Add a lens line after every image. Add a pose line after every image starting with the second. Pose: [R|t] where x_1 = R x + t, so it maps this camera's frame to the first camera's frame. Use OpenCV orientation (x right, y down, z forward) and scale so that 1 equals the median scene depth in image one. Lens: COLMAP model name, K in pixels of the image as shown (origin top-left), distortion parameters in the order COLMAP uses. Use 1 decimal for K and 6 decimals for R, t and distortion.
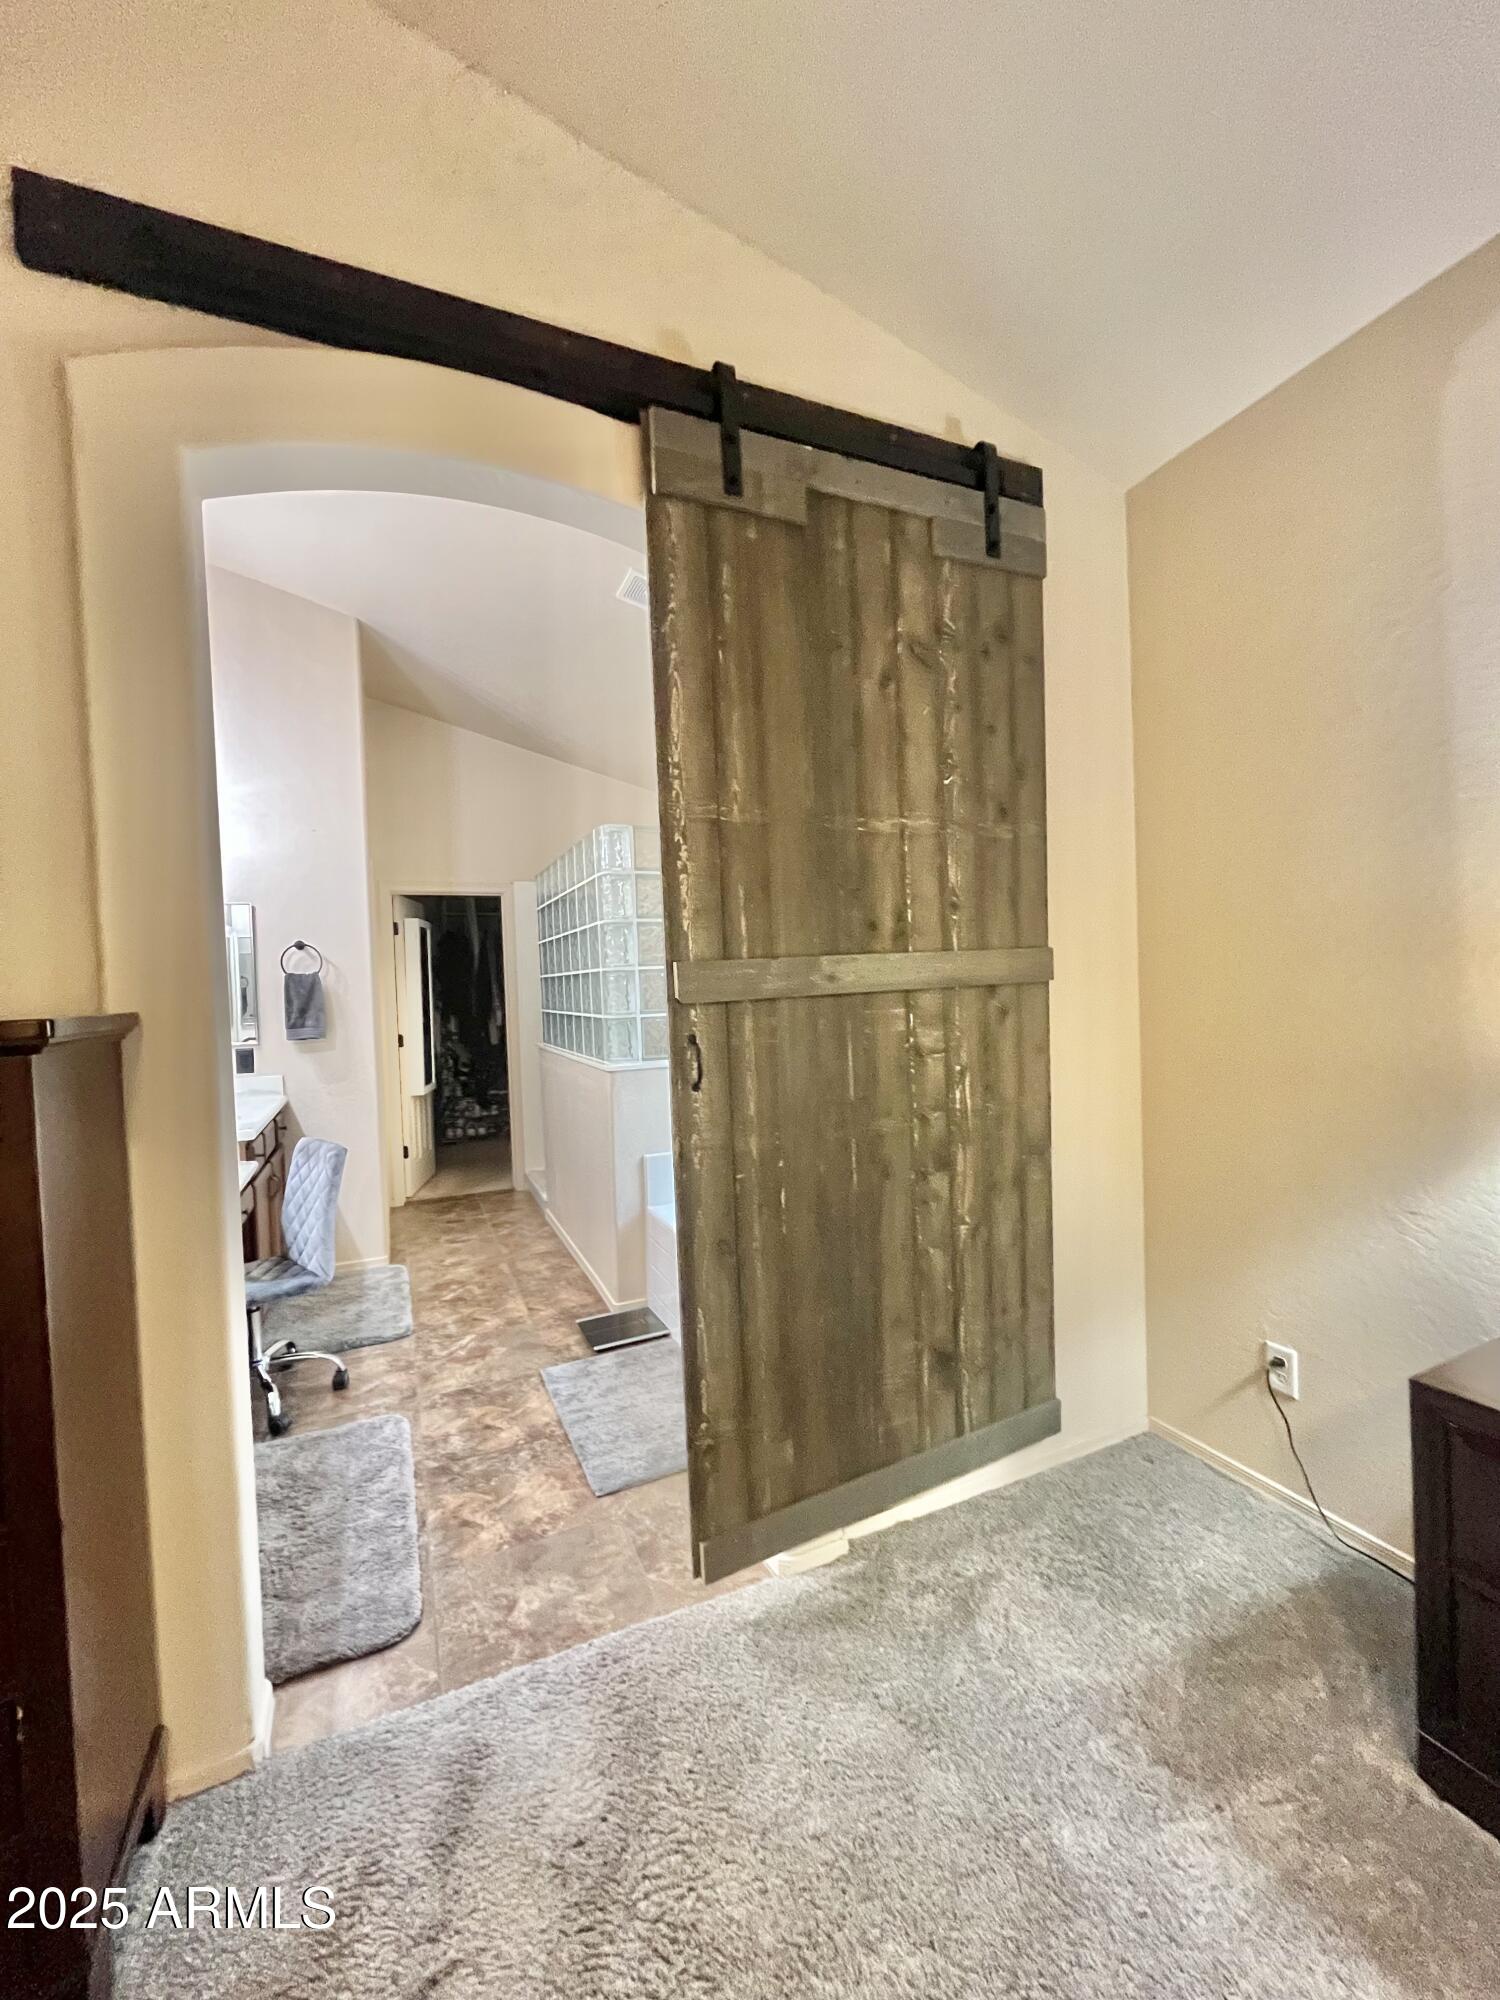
lens RADIAL K [[823.5, 0, 768.8], [0, 823.5, 1005.9], [0, 0, 1]] dist [-0.002051, -0.000666]
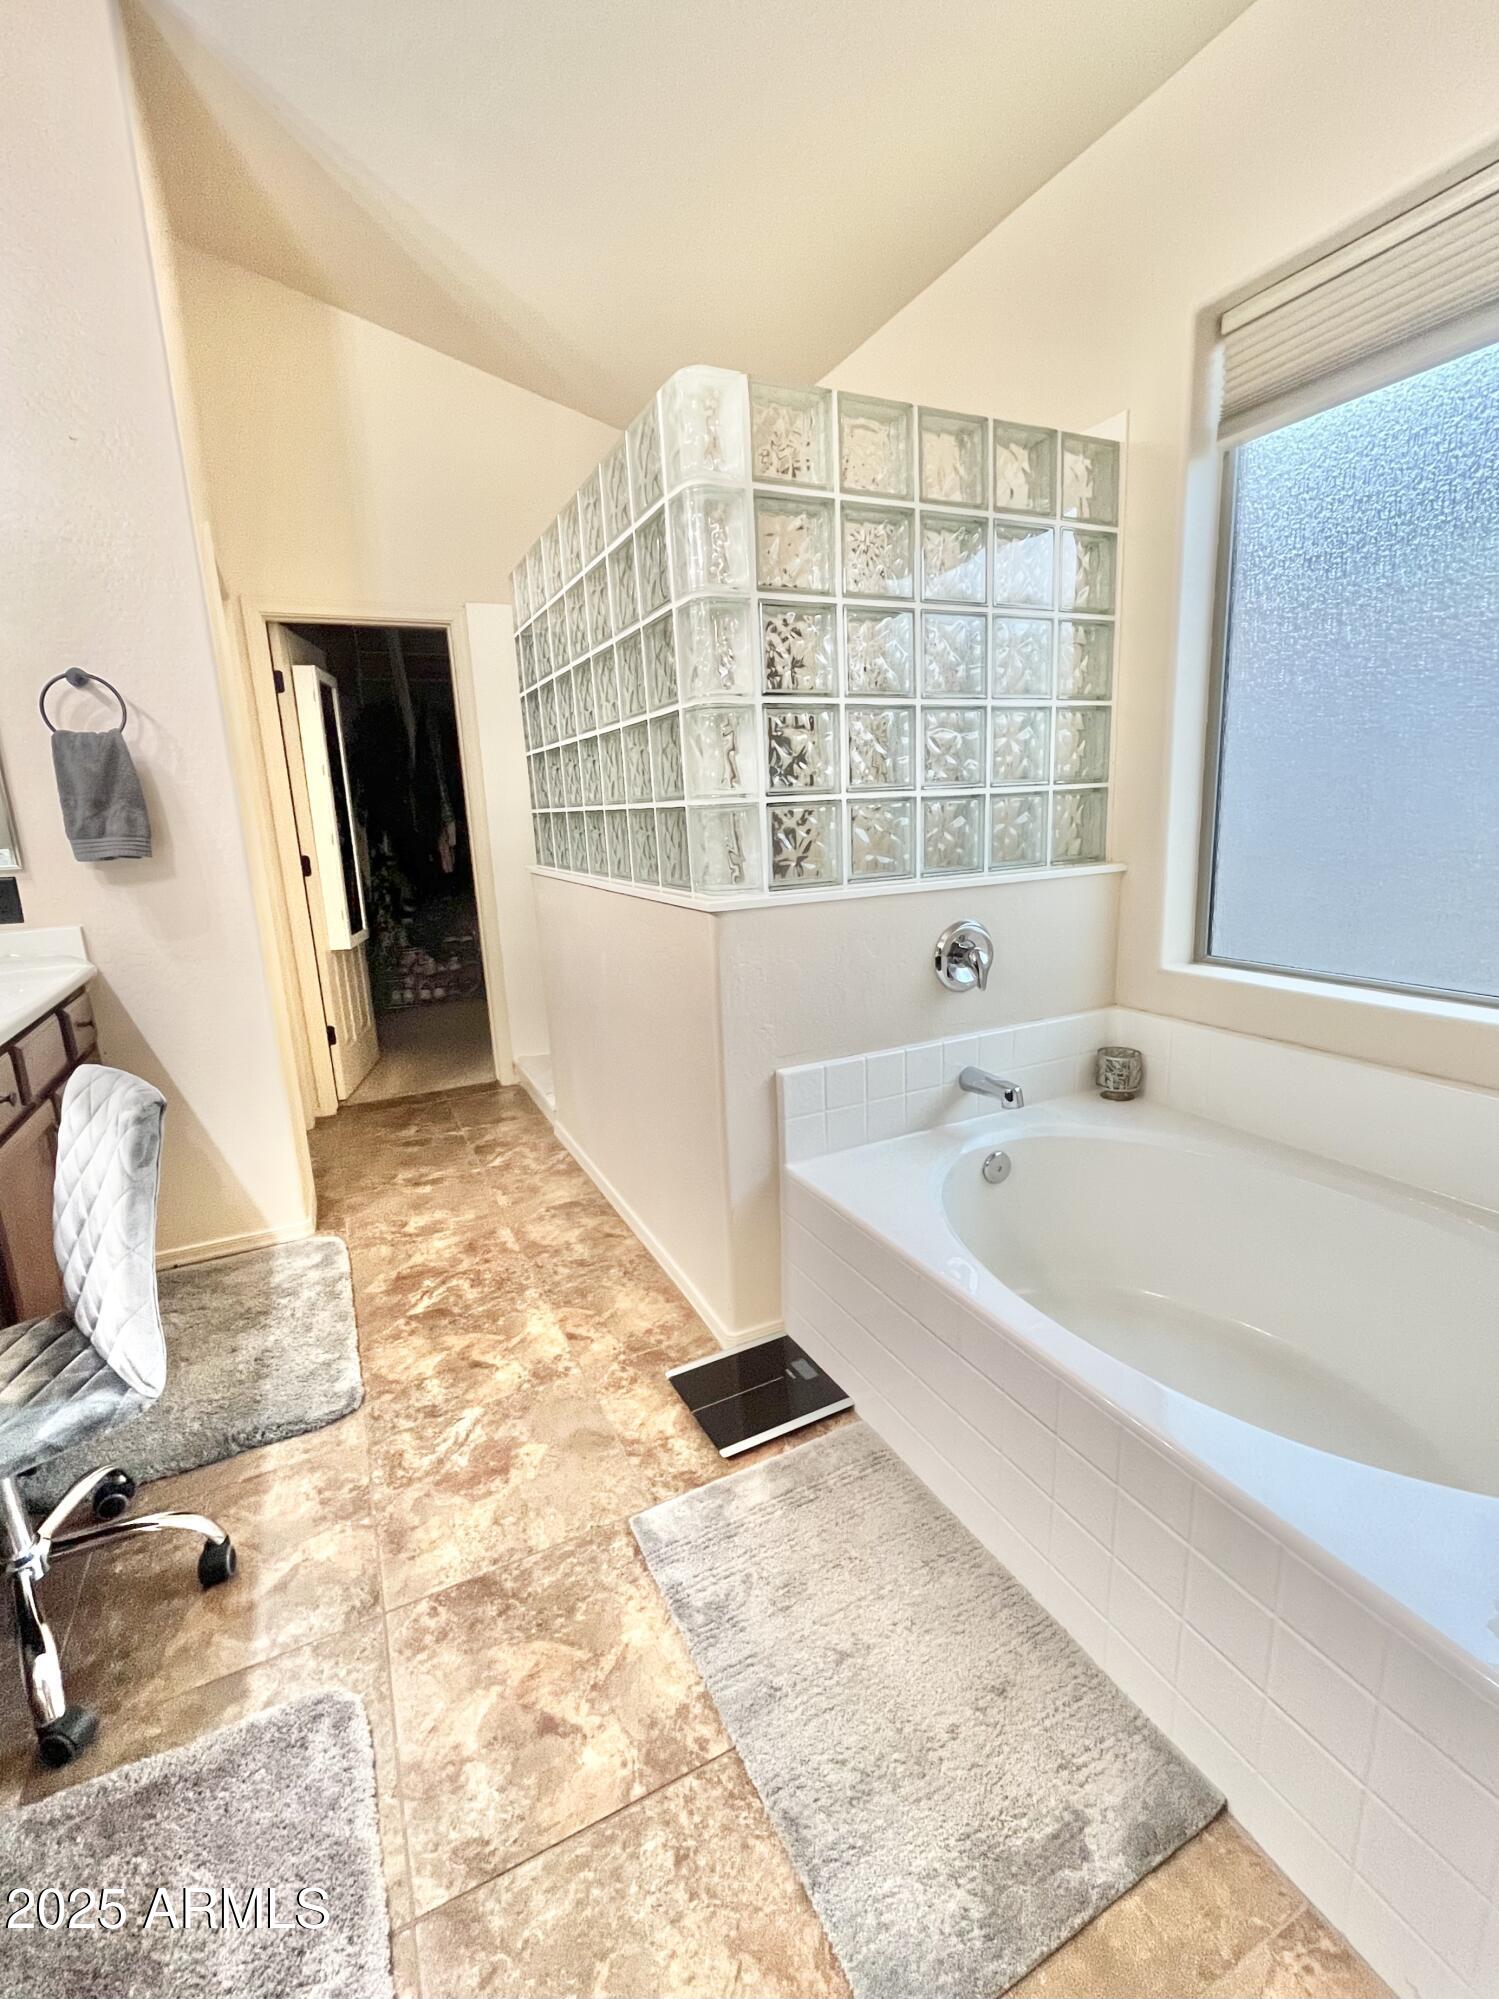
lens RADIAL K [[892.5, 0, 768.9], [0, 892.5, 1001.3], [0, 0, 1]] dist [0.000089, 0.000151]
pose [[0.999362, -0.014533, 0.032626, -0.154813], [0.008203, 0.982449, 0.186352, 0.027186], [-0.034762, -0.185966, 0.981941, 0.396508]]
